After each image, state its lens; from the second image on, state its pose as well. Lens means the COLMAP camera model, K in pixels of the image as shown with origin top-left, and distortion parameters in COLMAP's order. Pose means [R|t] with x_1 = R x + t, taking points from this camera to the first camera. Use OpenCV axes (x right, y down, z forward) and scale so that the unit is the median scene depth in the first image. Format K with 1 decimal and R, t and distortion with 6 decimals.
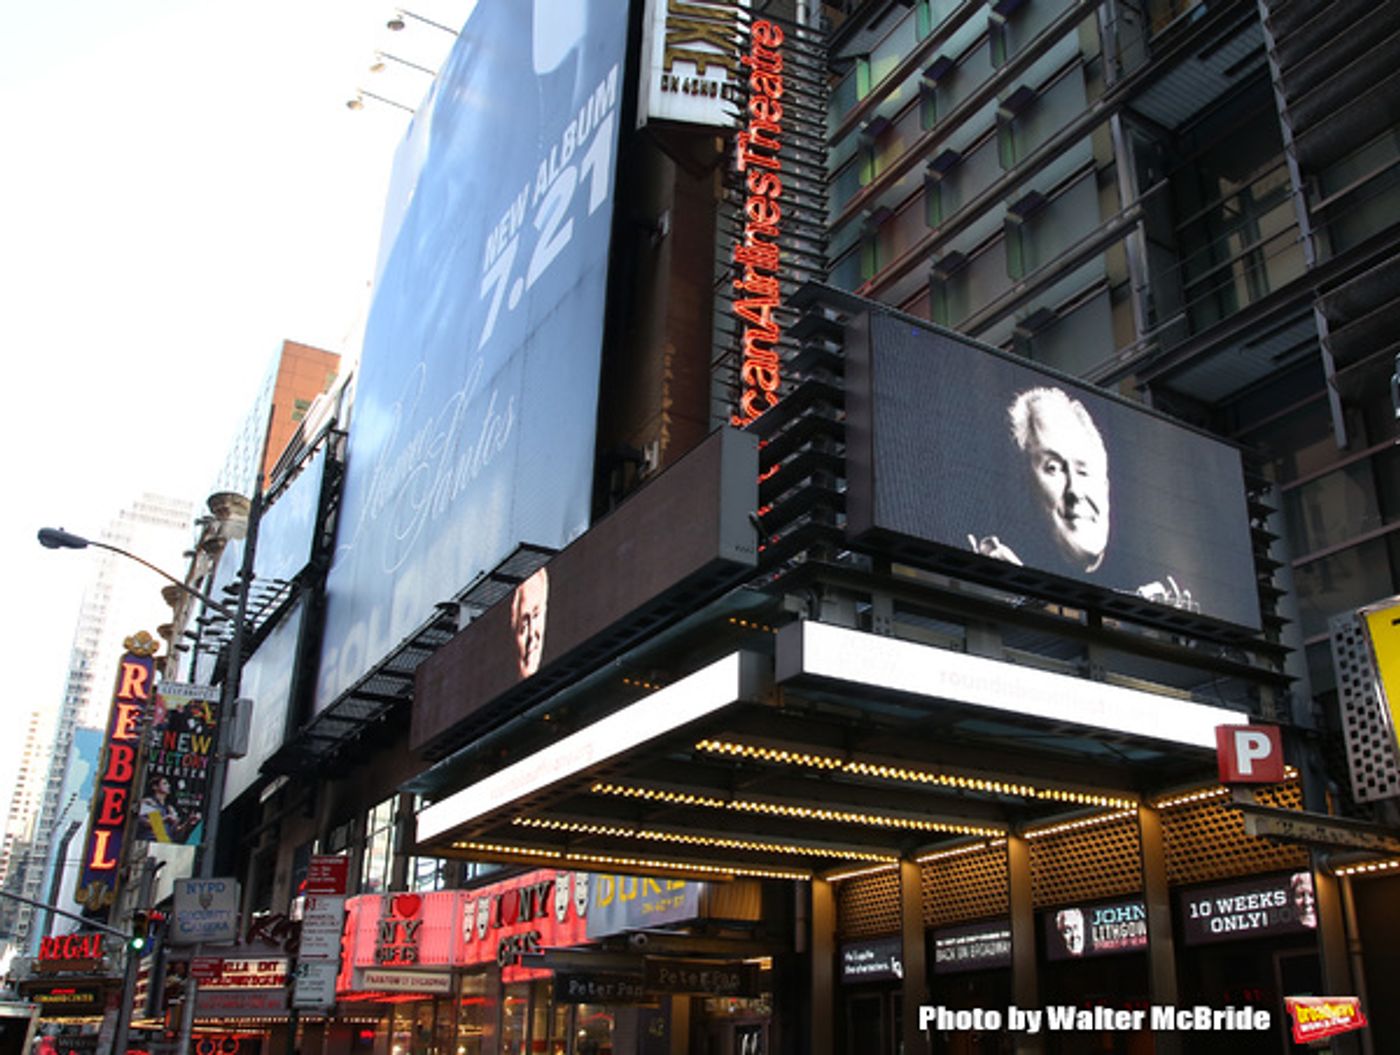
lens RADIAL K [[1323.0, 0, 836.6], [0, 1323.0, 563.8], [0, 0, 1]] dist [-0.118099, 0.072686]
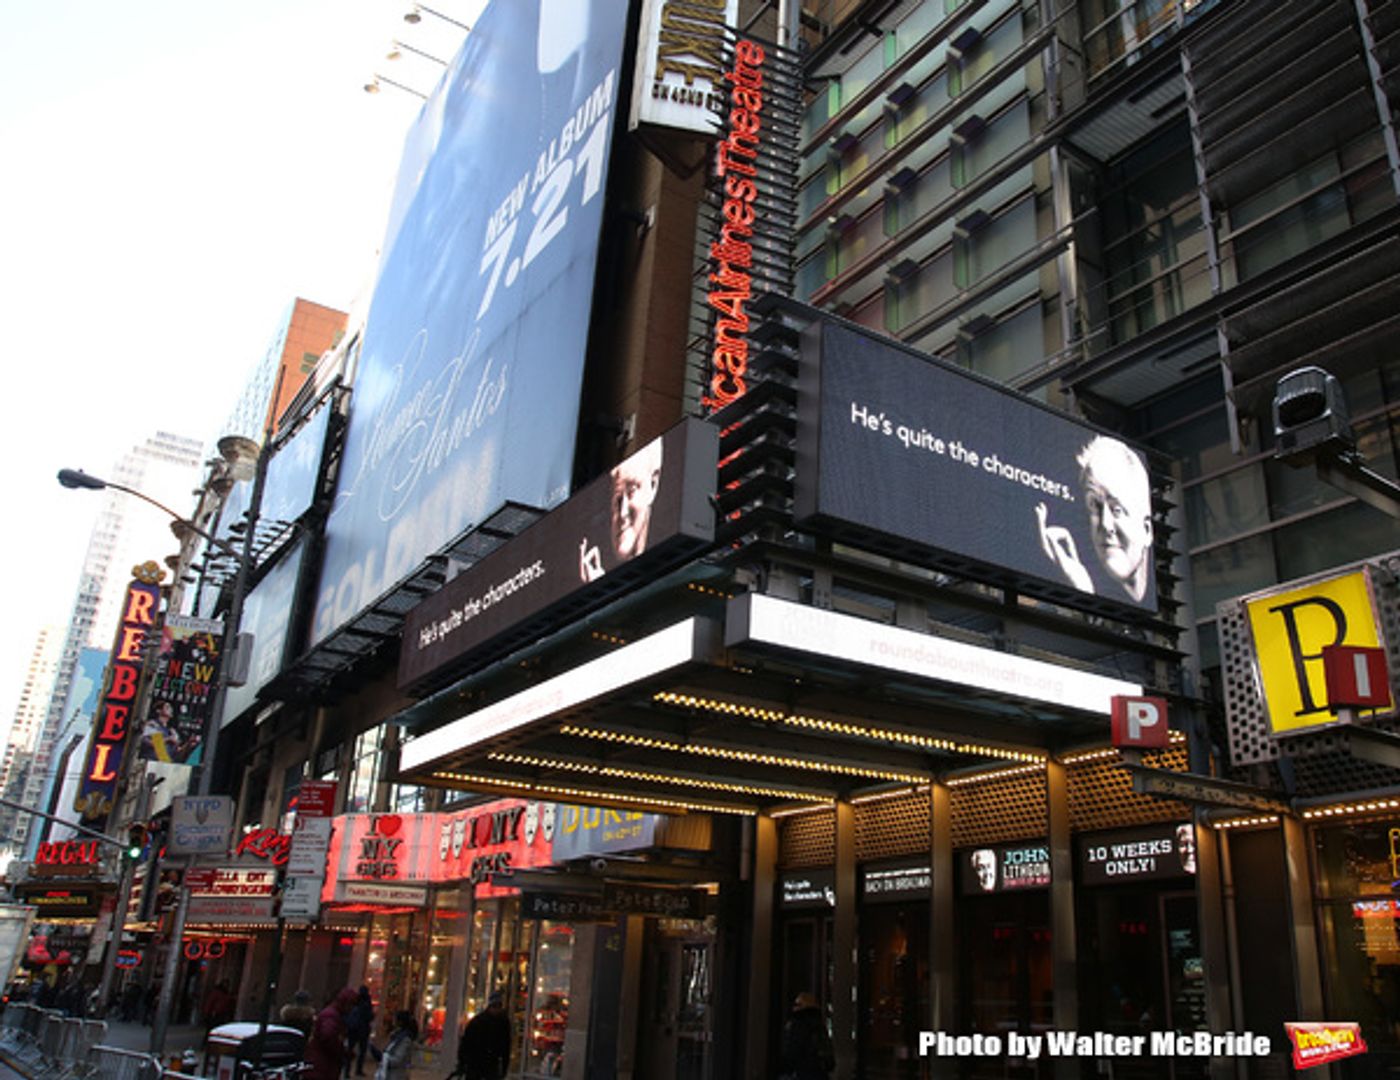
lens RADIAL K [[1206.3, 0, 855.4], [0, 1206.3, 512.7], [0, 0, 1]] dist [-0.126578, 0.088302]
pose [[0.998005, 0.040942, 0.048052, 0.004452], [-0.040500, 0.999128, -0.010127, -0.007981], [-0.048425, 0.008161, 0.998793, -0.016986]]
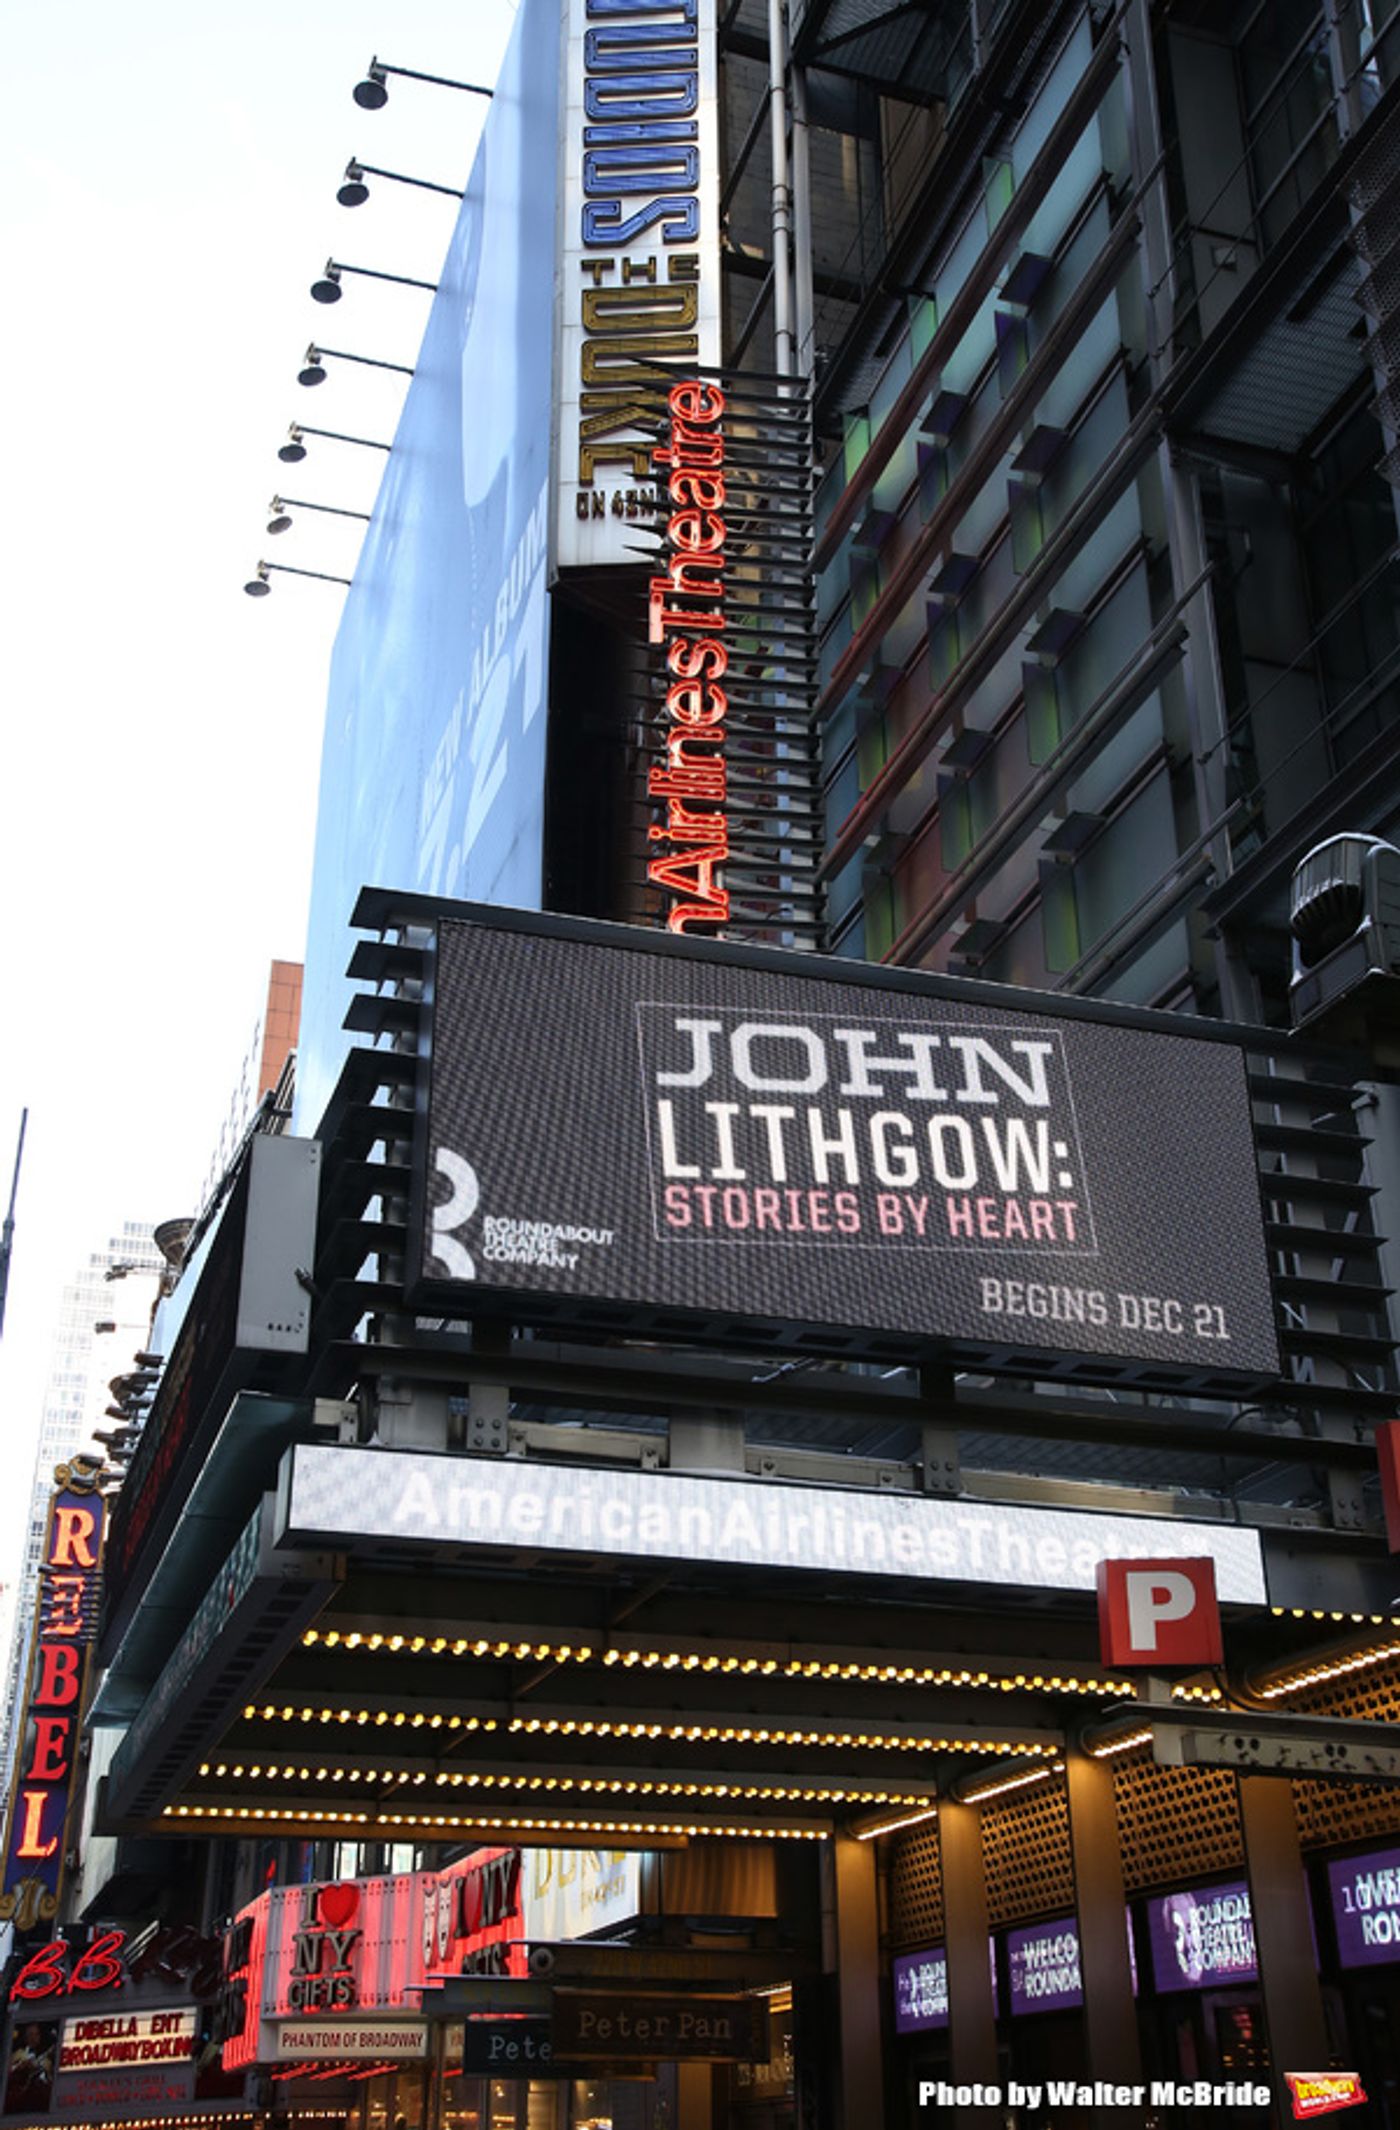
lens RADIAL K [[2282.3, 0, 688.4], [0, 2282.3, 1071.8], [0, 0, 1]] dist [0.047933, 0.157579]
pose [[0.958730, -0.119473, -0.257997, 0.188192], [0.099308, 0.990990, -0.089875, -0.006688], [0.266410, 0.060545, 0.961956, -0.002955]]
